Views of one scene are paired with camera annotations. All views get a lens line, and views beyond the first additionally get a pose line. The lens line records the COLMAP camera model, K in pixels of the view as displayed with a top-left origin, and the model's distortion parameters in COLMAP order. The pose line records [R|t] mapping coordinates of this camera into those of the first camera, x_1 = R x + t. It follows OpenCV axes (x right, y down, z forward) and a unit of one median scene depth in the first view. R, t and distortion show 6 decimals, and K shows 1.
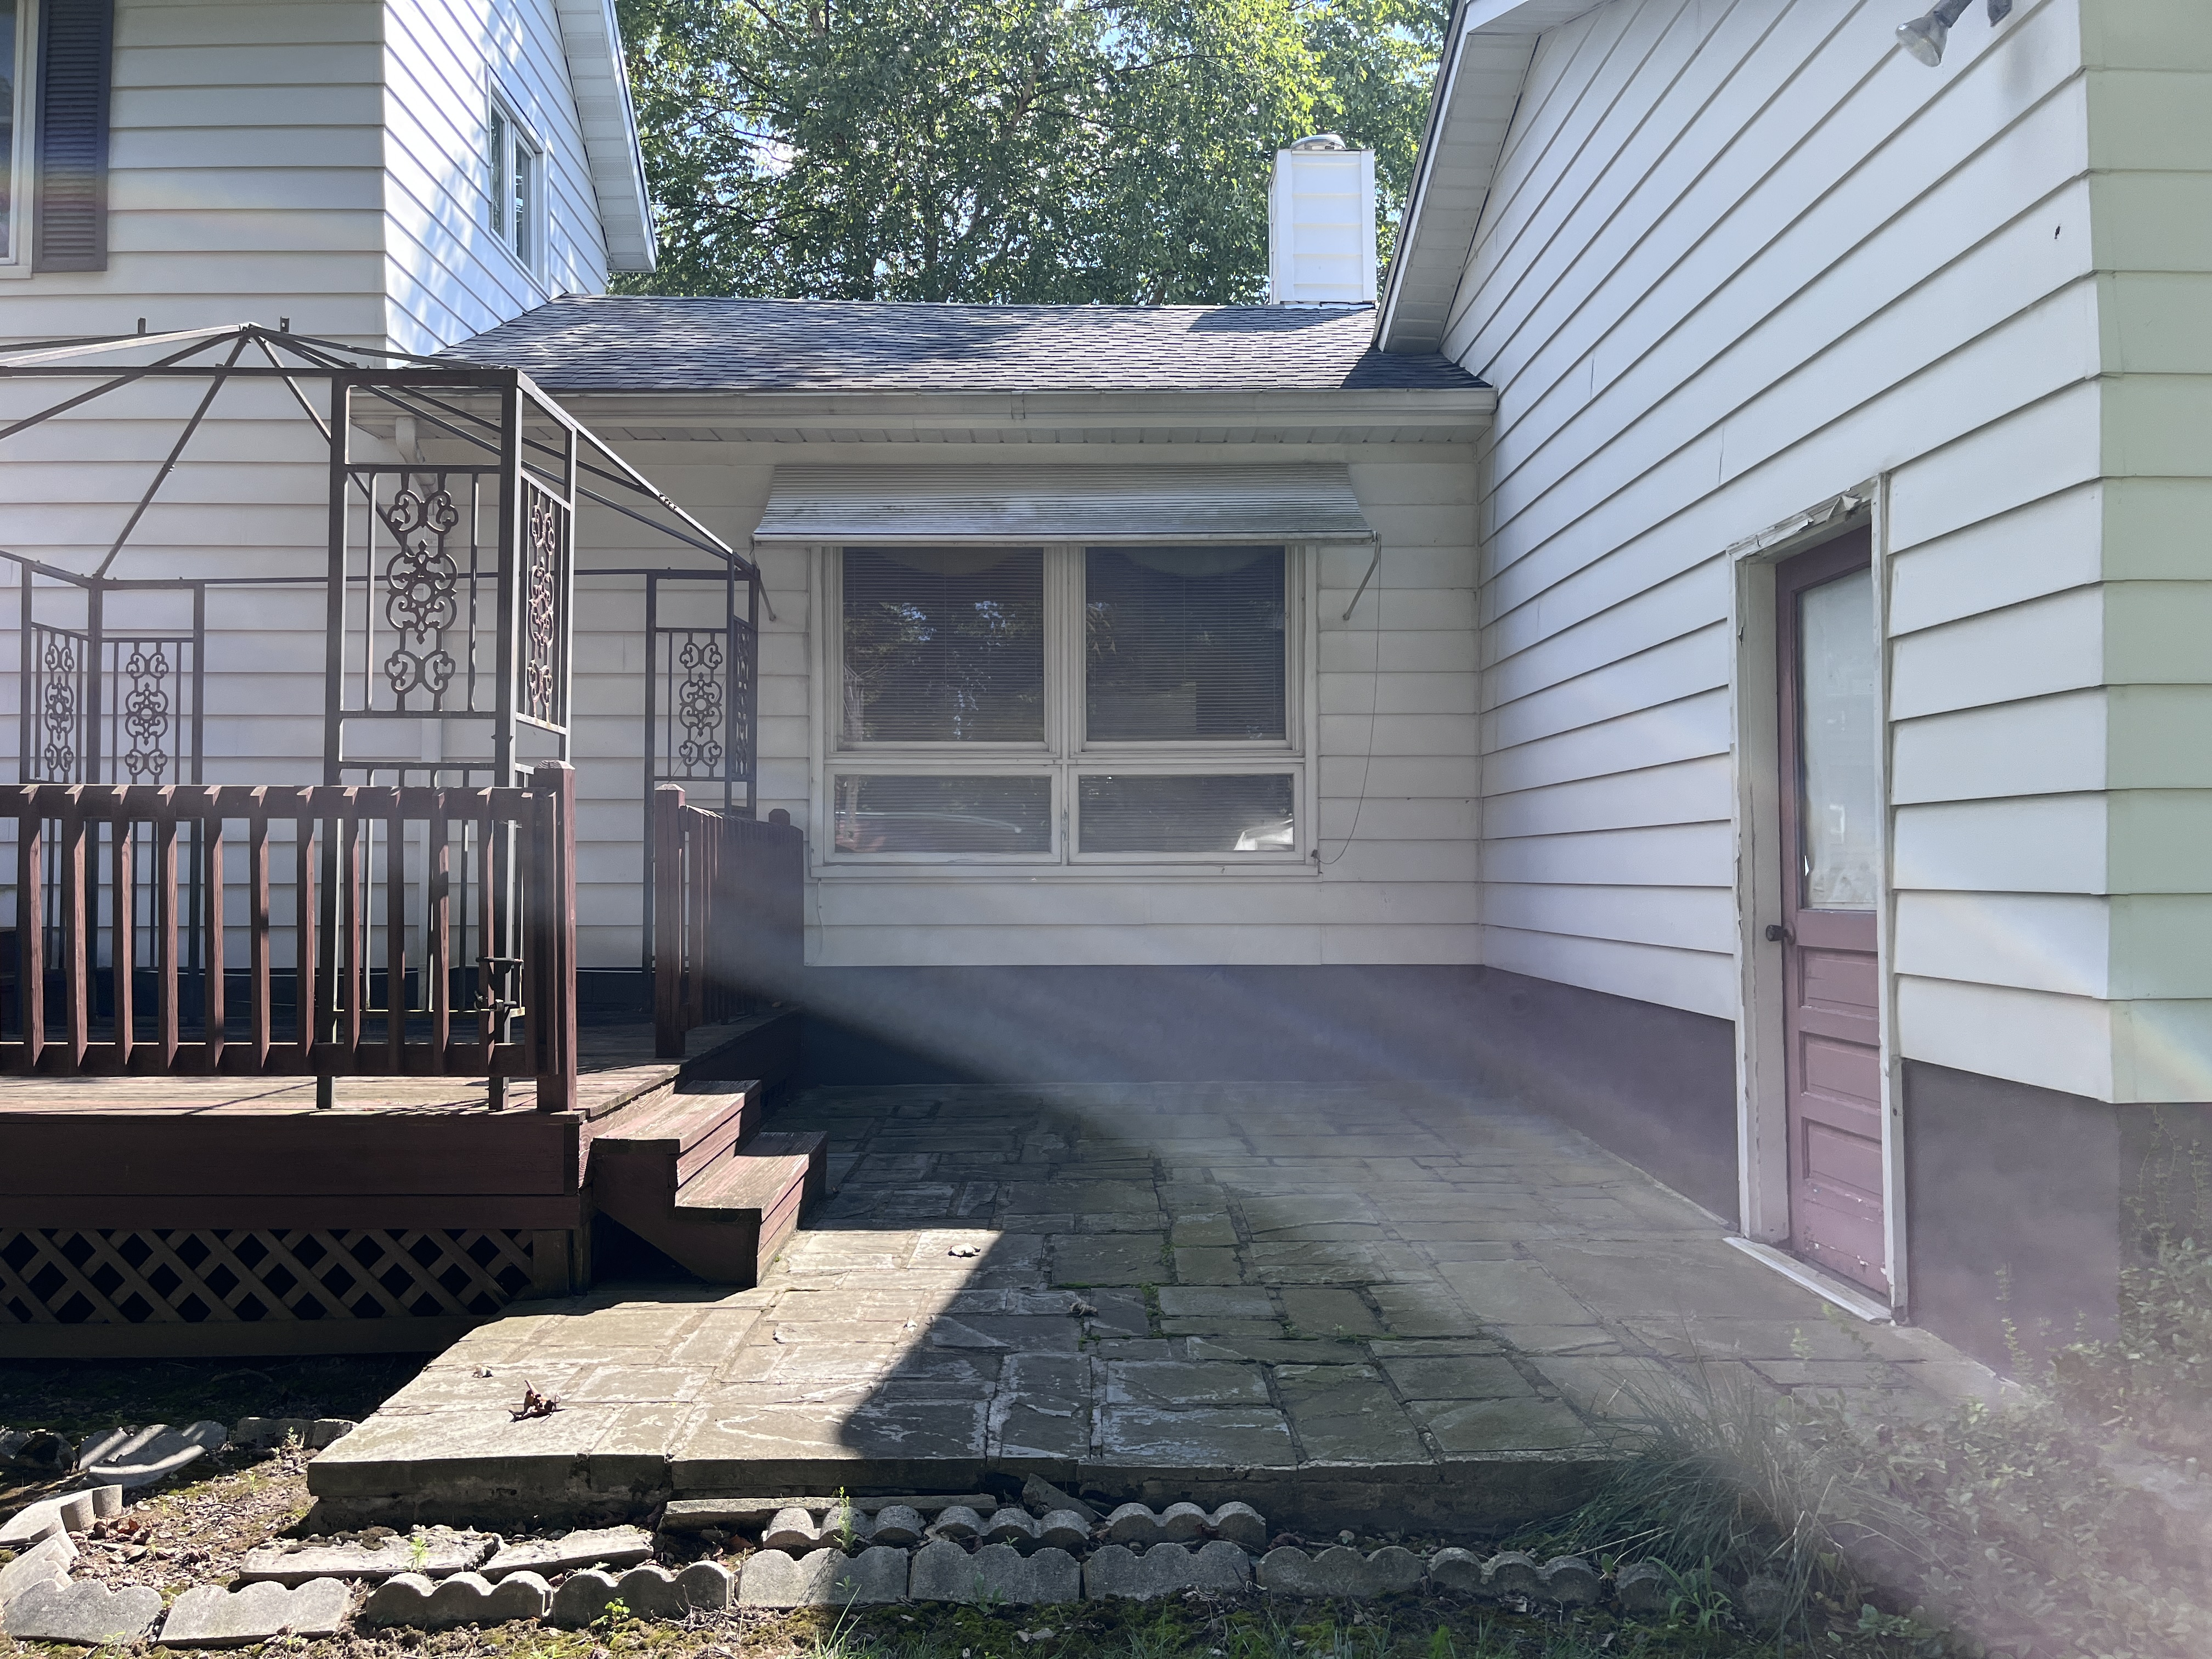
lens RADIAL K [[1701.1, 0, 1098.7], [0, 1701.1, 821.6], [0, 0, 1]] dist [0.063296, -0.081771]
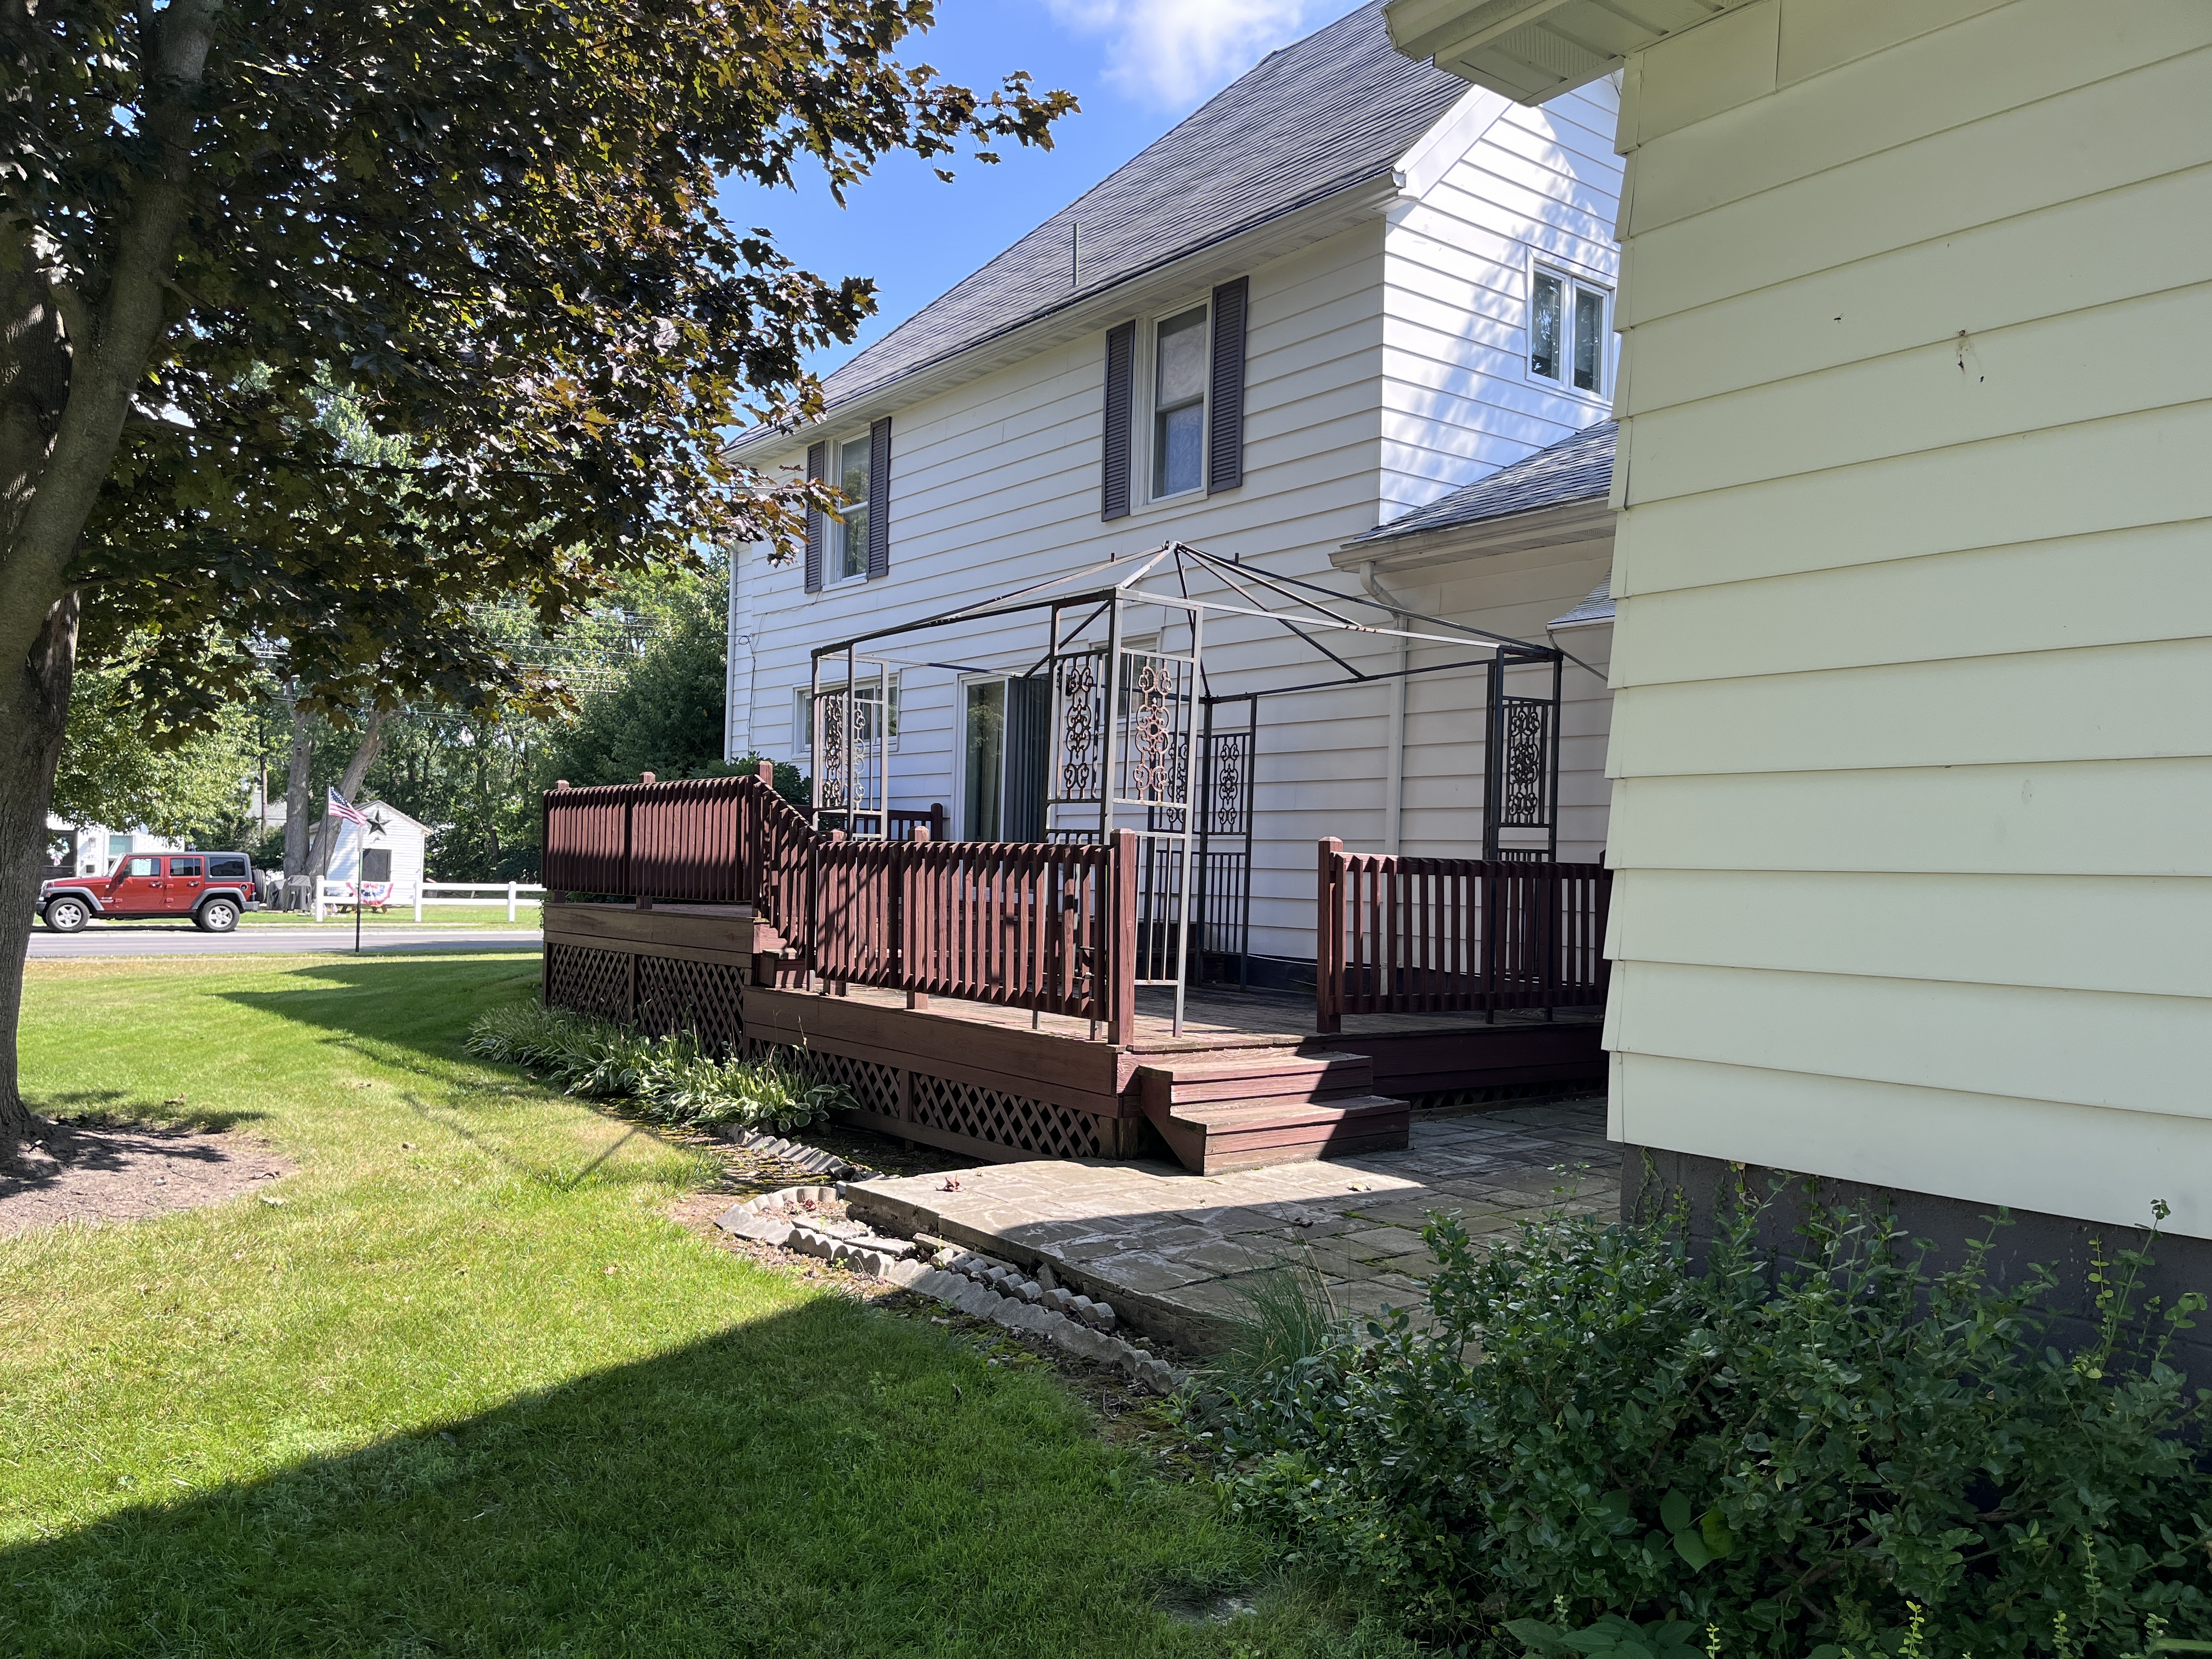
lens RADIAL K [[1701.1, 0, 1098.0], [0, 1701.1, 827.9], [0, 0, 1]] dist [0.063296, -0.081771]
pose [[0.605625, 0.001464, -0.795748, 0.931270], [-0.013621, 0.999871, -0.008528, -0.018975], [0.795633, 0.016003, 0.605567, 0.024343]]
